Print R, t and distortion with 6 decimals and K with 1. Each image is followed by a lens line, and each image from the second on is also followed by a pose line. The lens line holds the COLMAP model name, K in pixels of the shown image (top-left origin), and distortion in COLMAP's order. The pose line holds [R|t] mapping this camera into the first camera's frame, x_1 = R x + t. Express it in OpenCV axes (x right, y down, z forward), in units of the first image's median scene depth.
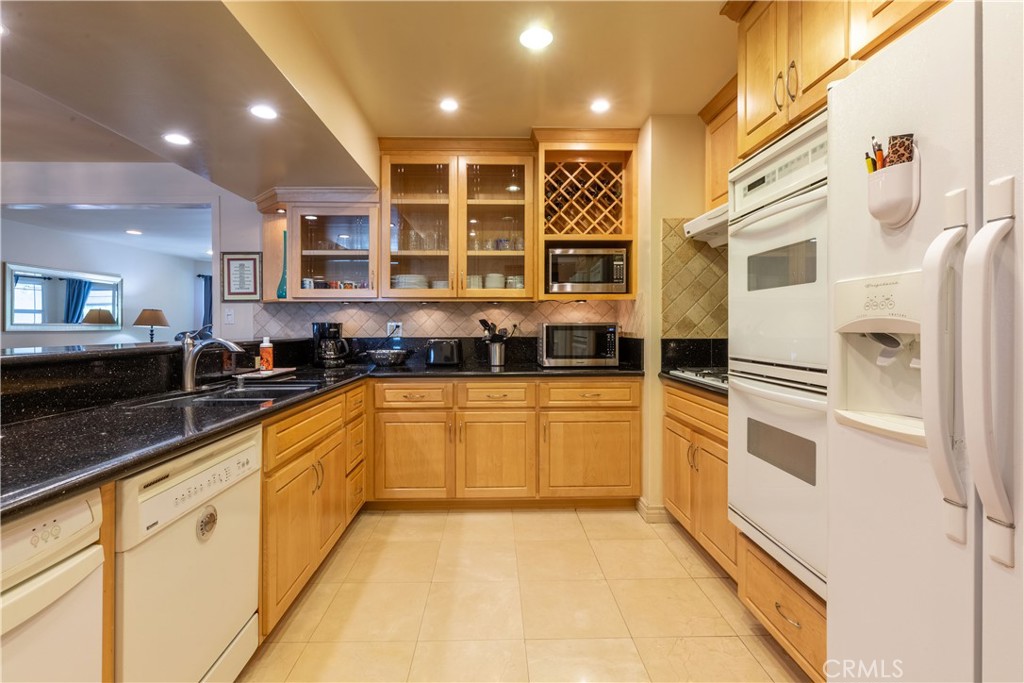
lens RADIAL K [[475.9, 0, 481.5], [0, 475.9, 325.8], [0, 0, 1]] dist [0.000114, 0.000324]
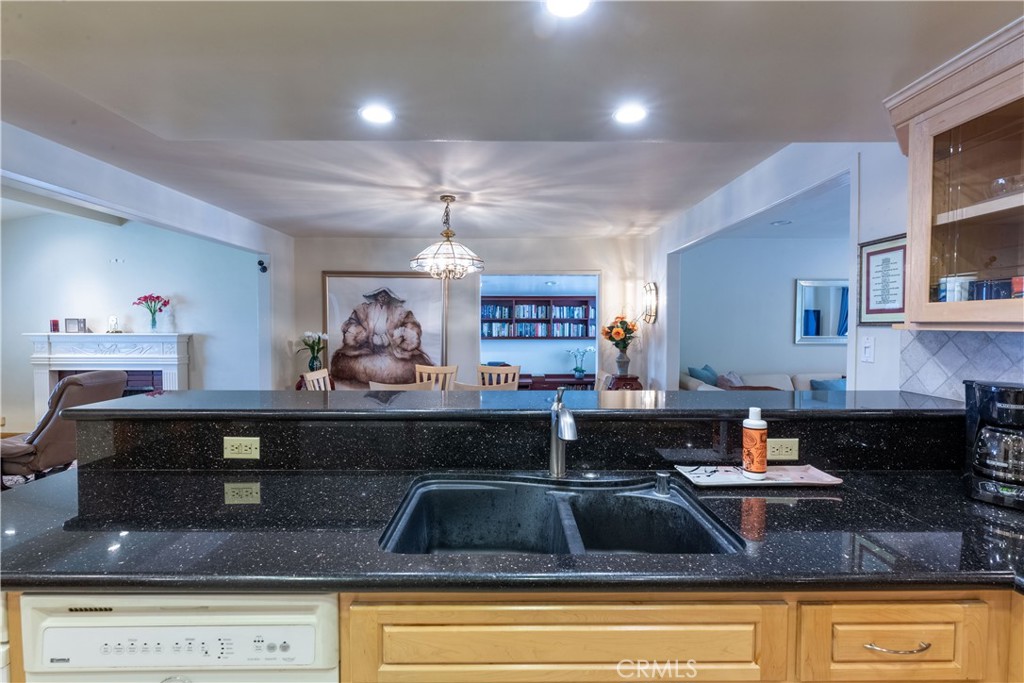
lens RADIAL K [[465.7, 0, 528.5], [0, 465.7, 346.6], [0, 0, 1]] dist [-0.004633, -0.000828]
pose [[0.038417, 0.049815, -0.998019, 0.045096], [0.002505, 0.998749, 0.049948, -0.060405], [0.999259, -0.004419, 0.038244, 0.615633]]
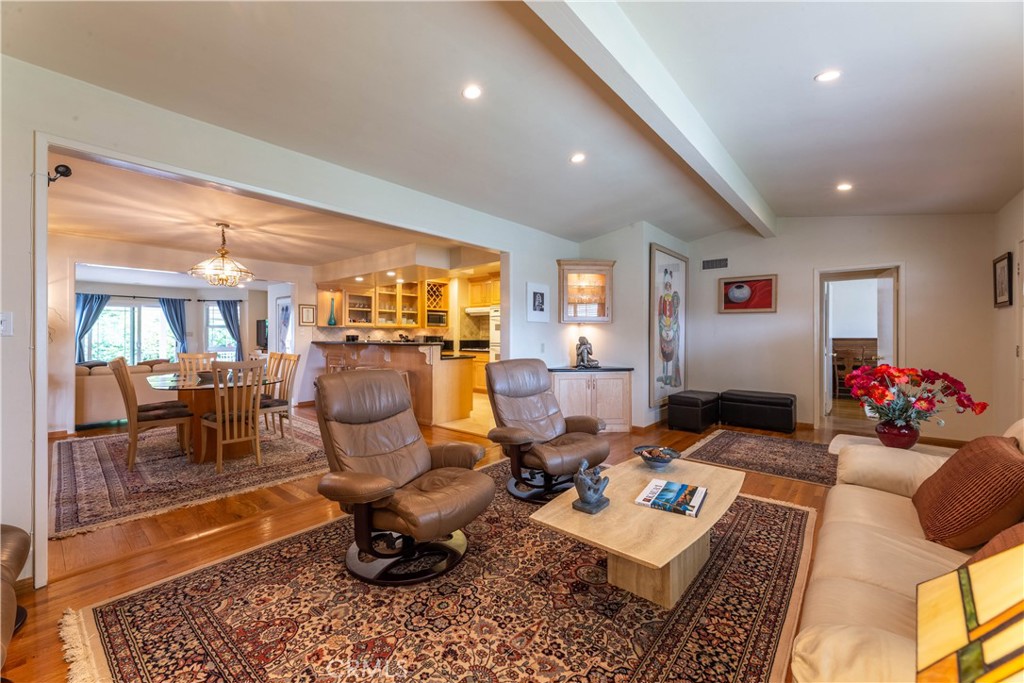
lens RADIAL K [[412.5, 0, 512.6], [0, 412.5, 338.0], [0, 0, 1]] dist [0.000602, -0.000068]
pose [[0.636463, -0.002623, 0.771302, -1.574942], [-0.004032, 0.999969, 0.006727, -0.010997], [-0.771296, -0.007391, 0.636433, -1.151605]]
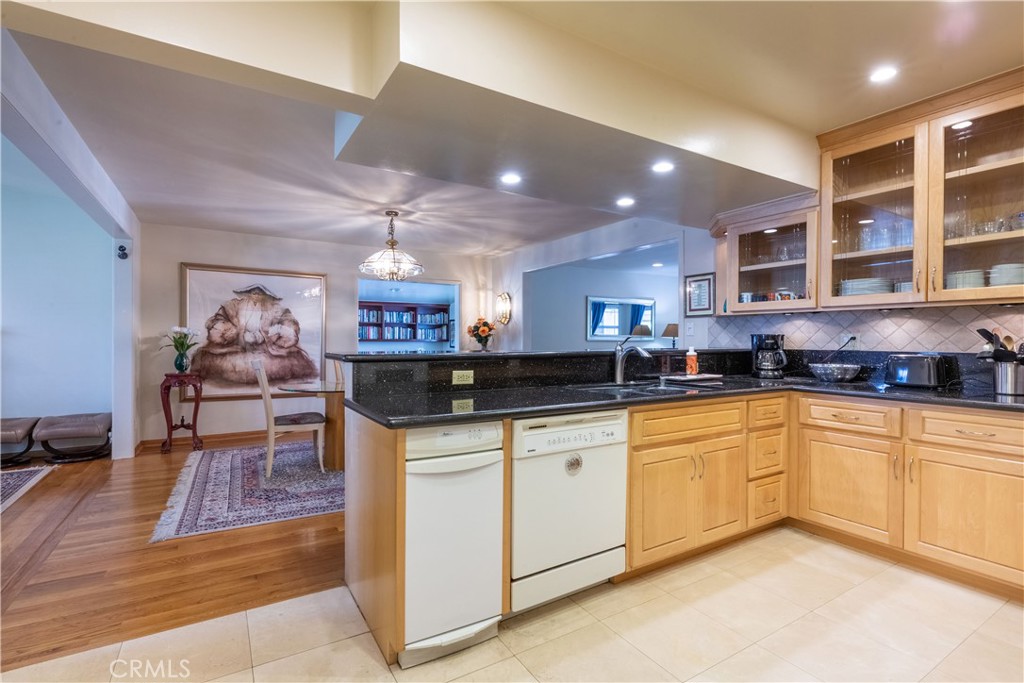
lens RADIAL K [[461.6, 0, 518.0], [0, 461.6, 339.1], [0, 0, 1]] dist [0.014956, -0.000356]
pose [[0.535797, 0.005371, -0.844330, 0.245261], [-0.001874, 0.999985, 0.005172, -0.000707], [0.844345, -0.001189, 0.535799, 0.014315]]
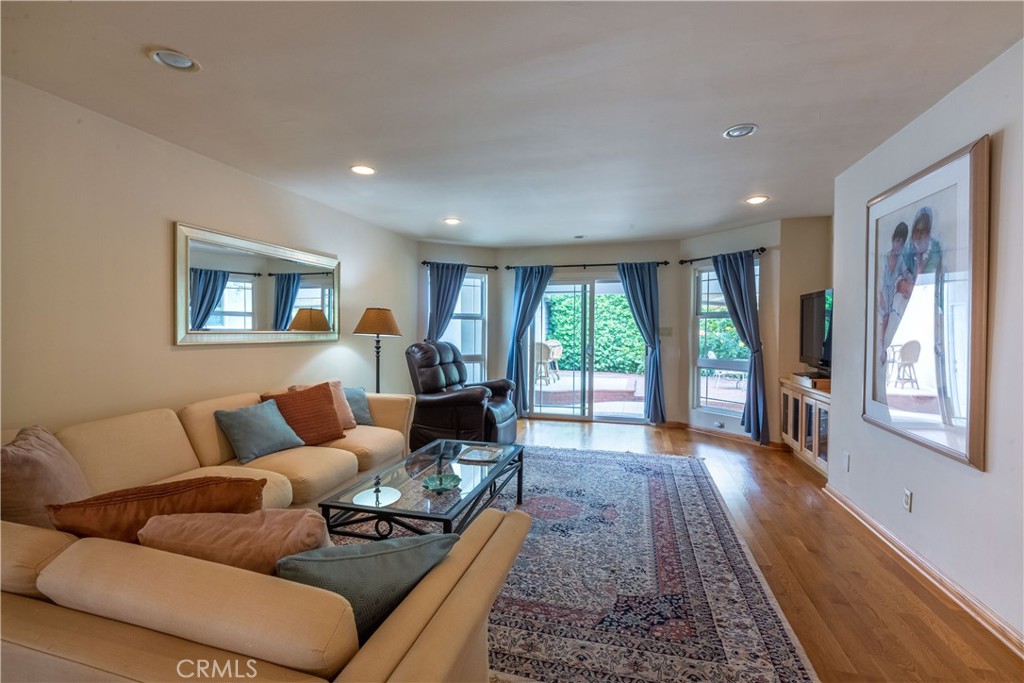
lens RADIAL K [[457.4, 0, 497.7], [0, 457.4, 336.9], [0, 0, 1]] dist [-0.020893, -0.000054]
pose [[0.961071, 0.009496, -0.276139, -0.816929], [-0.005057, 0.999846, 0.016780, -0.016089], [0.276256, -0.014730, 0.960971, 1.003279]]
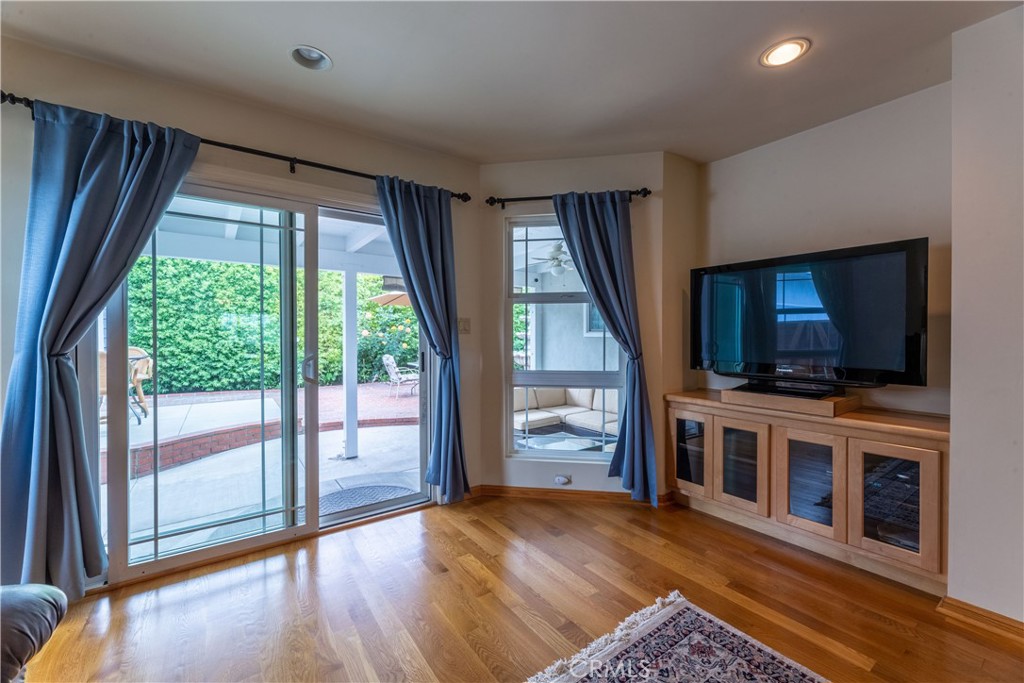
lens RADIAL K [[412.5, 0, 512.6], [0, 412.5, 338.0], [0, 0, 1]] dist [0.000602, -0.000068]
pose [[0.807877, -0.005849, 0.589321, -1.115378], [-0.000229, 0.999948, 0.010239, 0.008348], [-0.589350, -0.008407, 0.807834, 2.151751]]
